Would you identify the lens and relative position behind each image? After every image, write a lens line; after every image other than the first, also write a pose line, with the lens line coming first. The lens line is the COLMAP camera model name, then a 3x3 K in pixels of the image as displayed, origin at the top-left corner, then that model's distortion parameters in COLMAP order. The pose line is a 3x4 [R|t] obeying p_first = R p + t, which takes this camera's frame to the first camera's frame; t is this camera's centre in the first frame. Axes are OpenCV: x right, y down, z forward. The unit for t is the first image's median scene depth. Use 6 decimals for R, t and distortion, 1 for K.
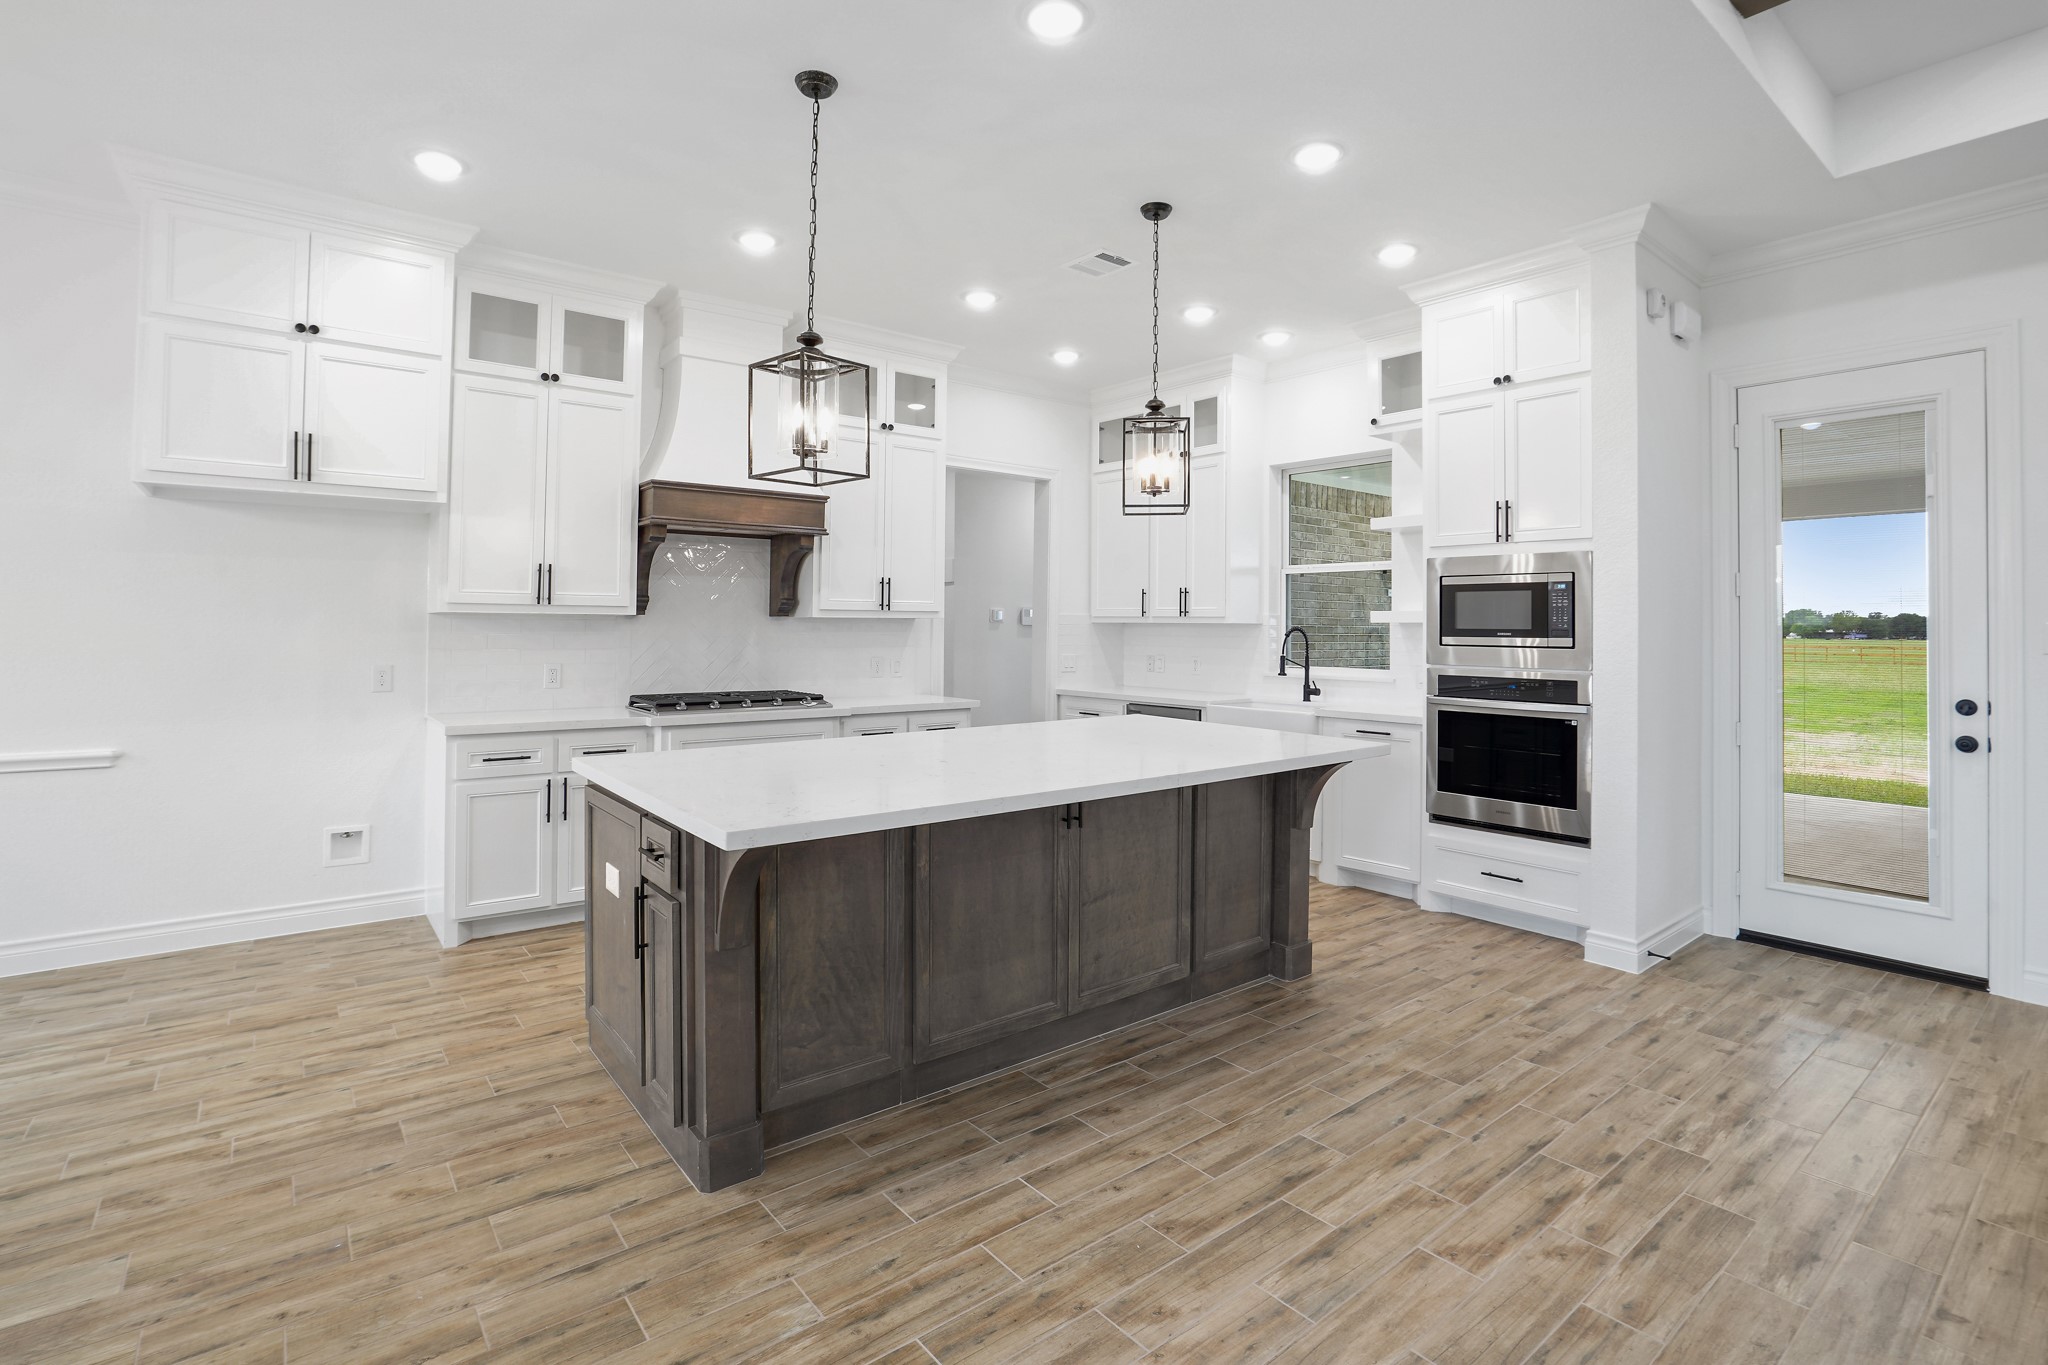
lens RADIAL K [[973.7, 0, 1023.8], [0, 973.7, 610.7], [0, 0, 1]] dist [-0.057607, 0.020203]
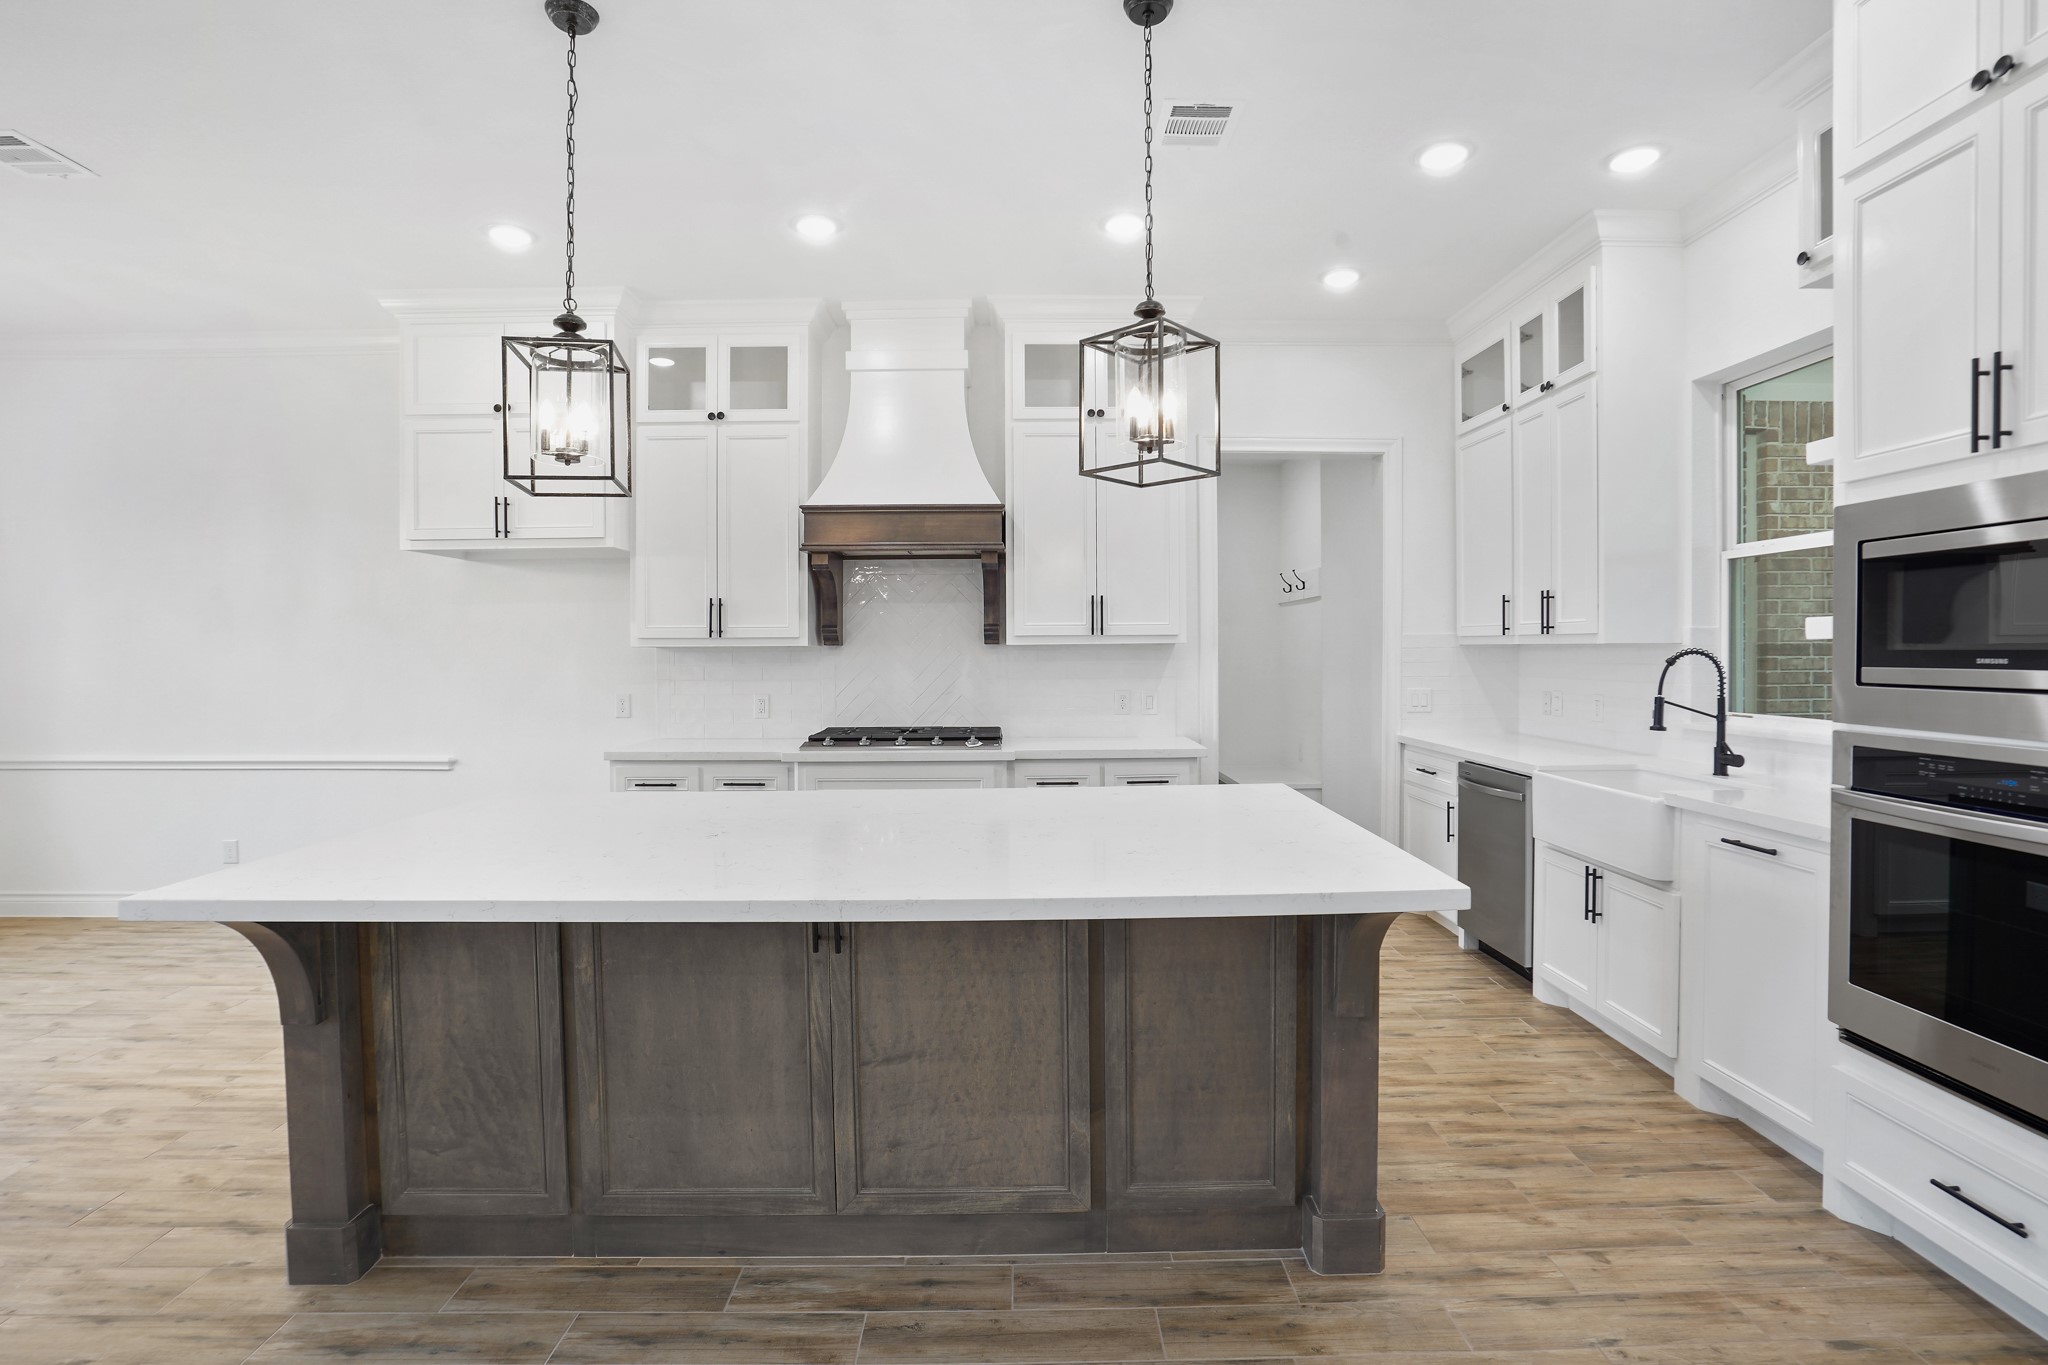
lens RADIAL K [[973.3, 0, 1028.3], [0, 973.3, 668.8], [0, 0, 1]] dist [-0.057536, 0.020271]
pose [[0.789356, -0.000331, -0.613935, 0.489566], [0.022615, 0.999337, 0.028538, 0.005737], [0.613519, -0.036411, 0.788840, 0.464401]]
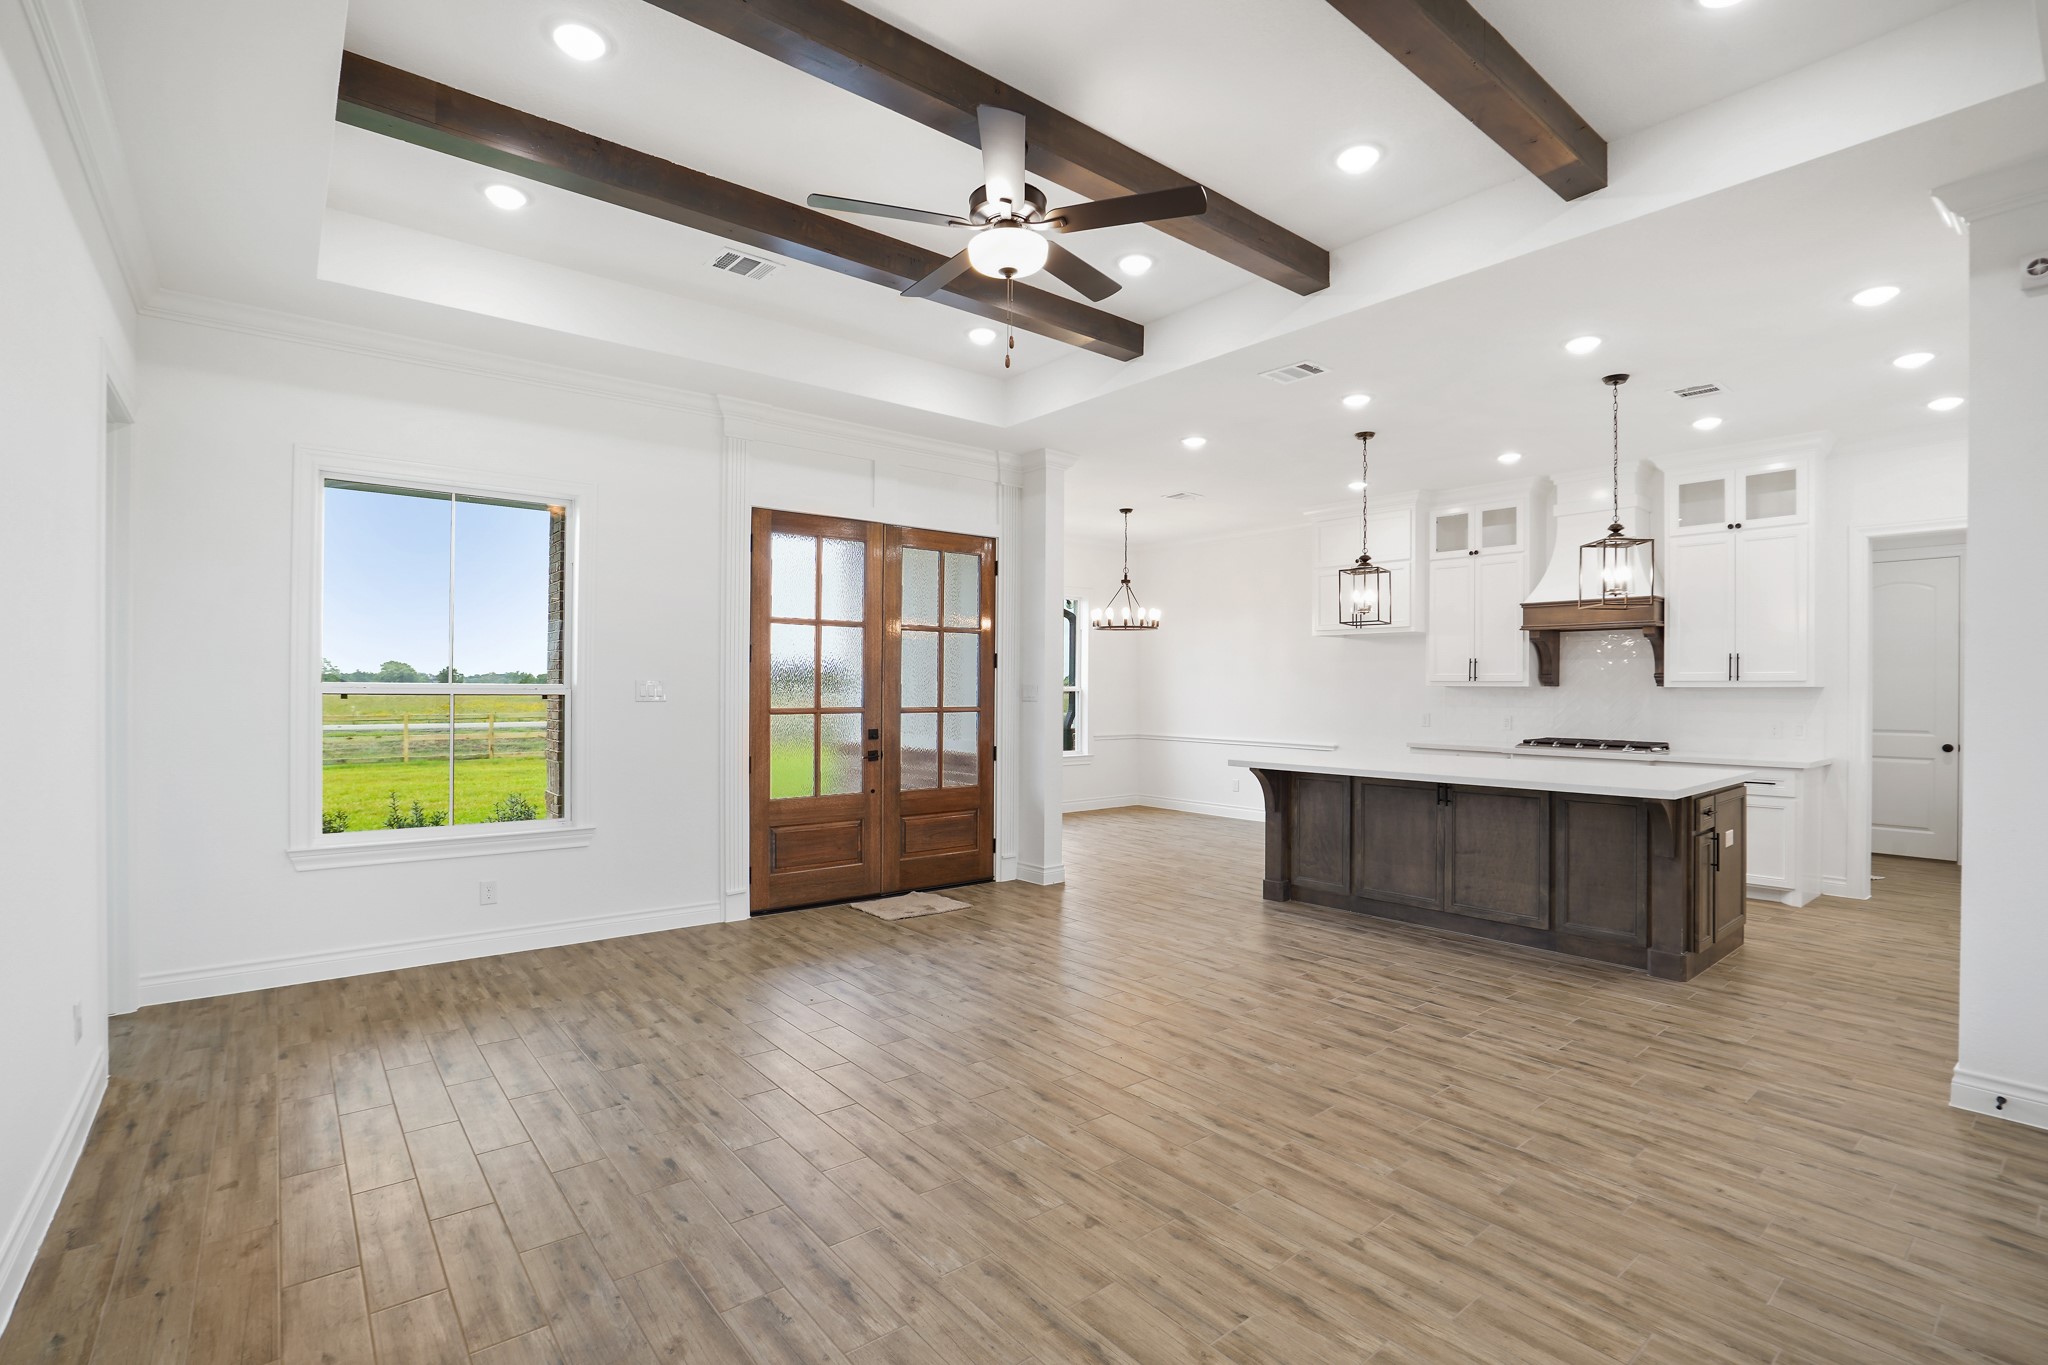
lens RADIAL K [[944.6, 0, 1024.0], [0, 944.6, 682.5], [0, 0, 1]] dist [-0.060391, 0.023200]
pose [[0.009798, -0.013028, -0.999867, 1.477967], [0.013659, 0.999824, -0.012893, 0.007902], [0.999859, -0.013531, 0.009974, 0.180821]]
